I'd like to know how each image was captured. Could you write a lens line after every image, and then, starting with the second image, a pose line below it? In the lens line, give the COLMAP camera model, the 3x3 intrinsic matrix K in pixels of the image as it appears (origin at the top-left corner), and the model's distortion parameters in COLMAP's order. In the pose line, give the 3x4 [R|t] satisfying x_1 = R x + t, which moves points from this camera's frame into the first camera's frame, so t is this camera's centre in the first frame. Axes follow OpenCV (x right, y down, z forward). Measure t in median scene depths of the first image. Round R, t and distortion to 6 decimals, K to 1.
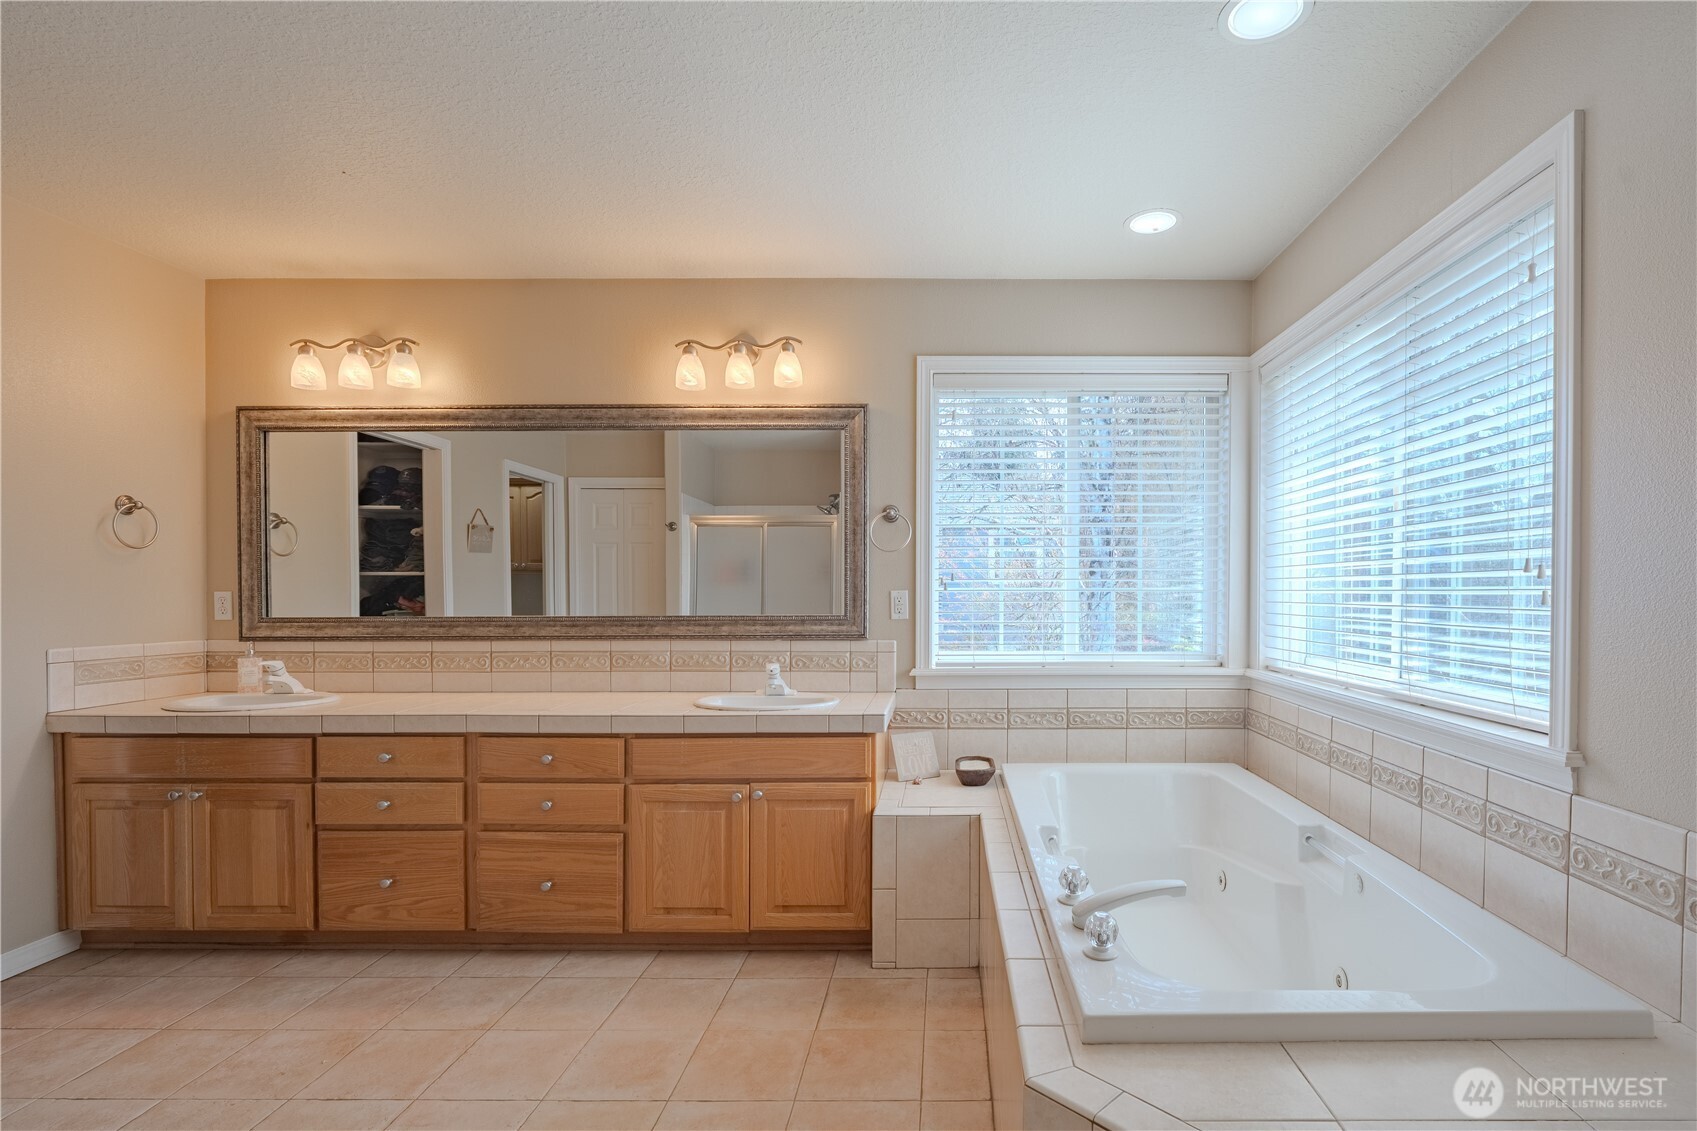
lens RADIAL K [[763.5, 0, 841.7], [0, 763.5, 566.4], [0, 0, 1]] dist [-0.008782, 0.000807]
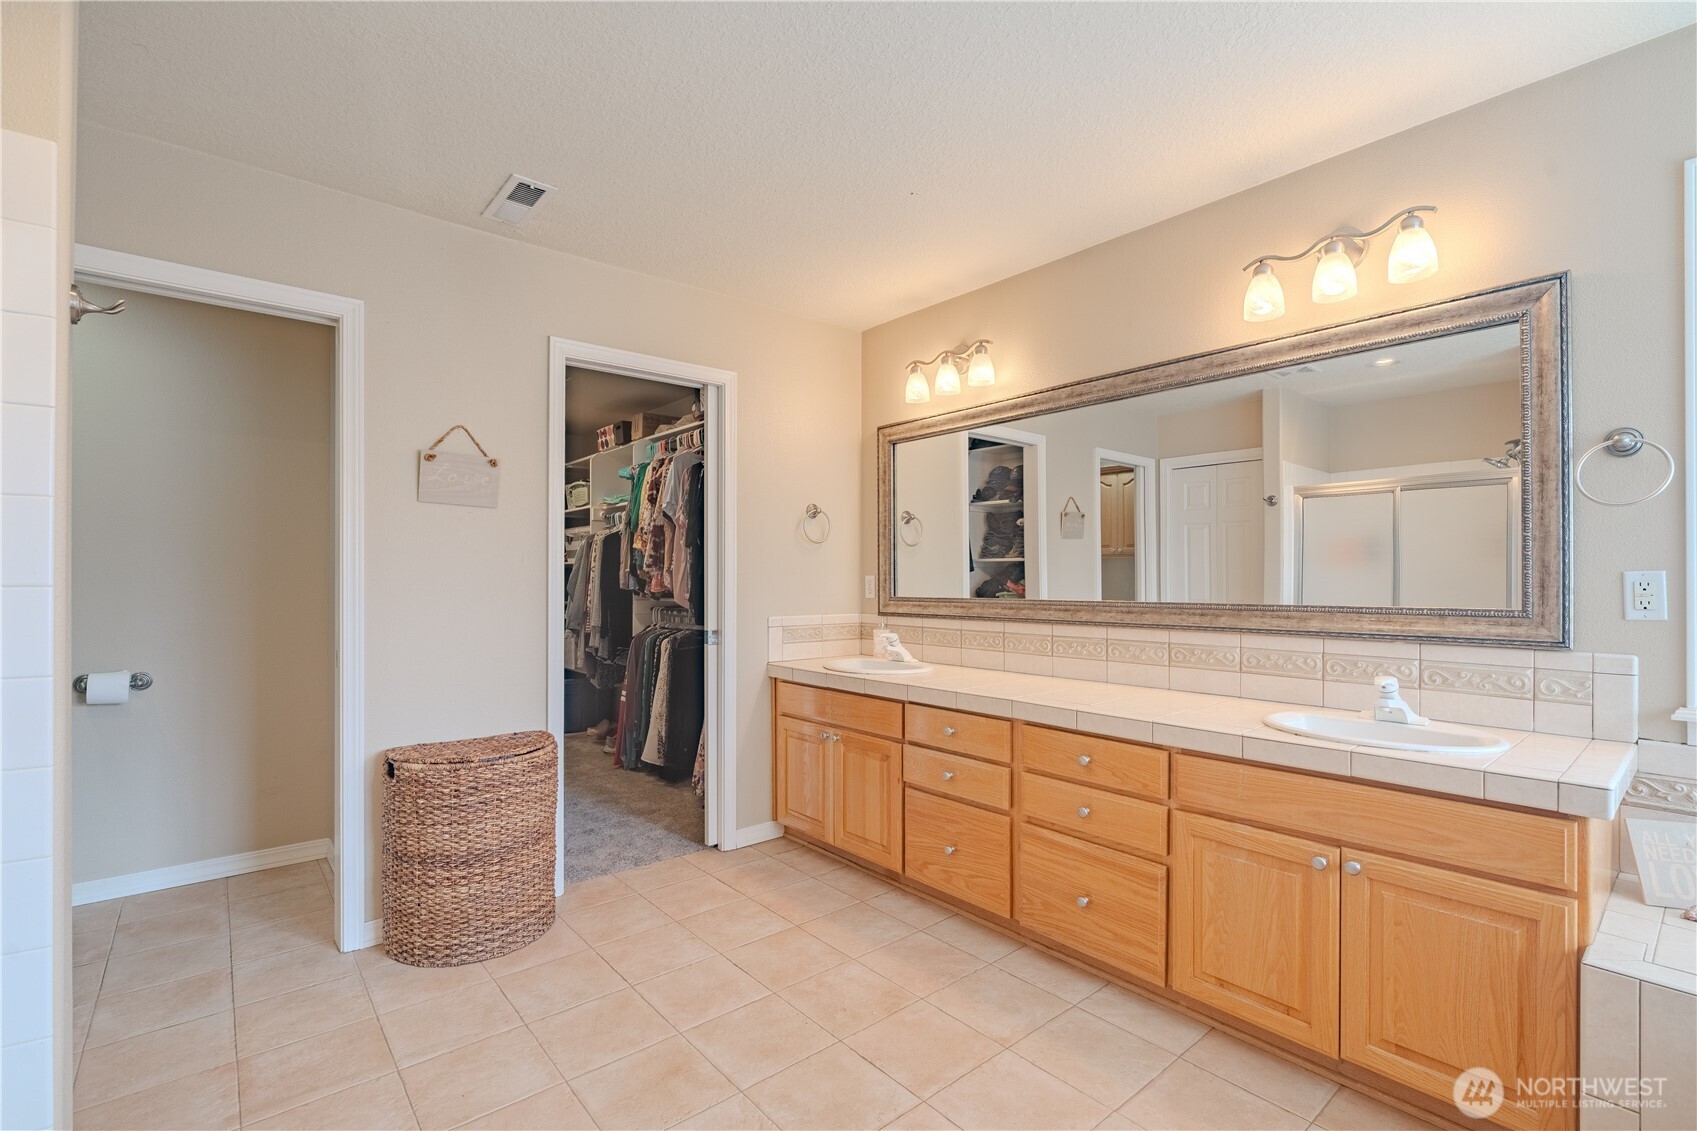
lens RADIAL K [[763.5, 0, 841.7], [0, 763.5, 566.4], [0, 0, 1]] dist [-0.008782, 0.000807]
pose [[0.737862, -0.008275, -0.674901, 0.010095], [0.022280, 0.999679, 0.012101, 0.005820], [0.674583, -0.023965, 0.737809, 0.127566]]
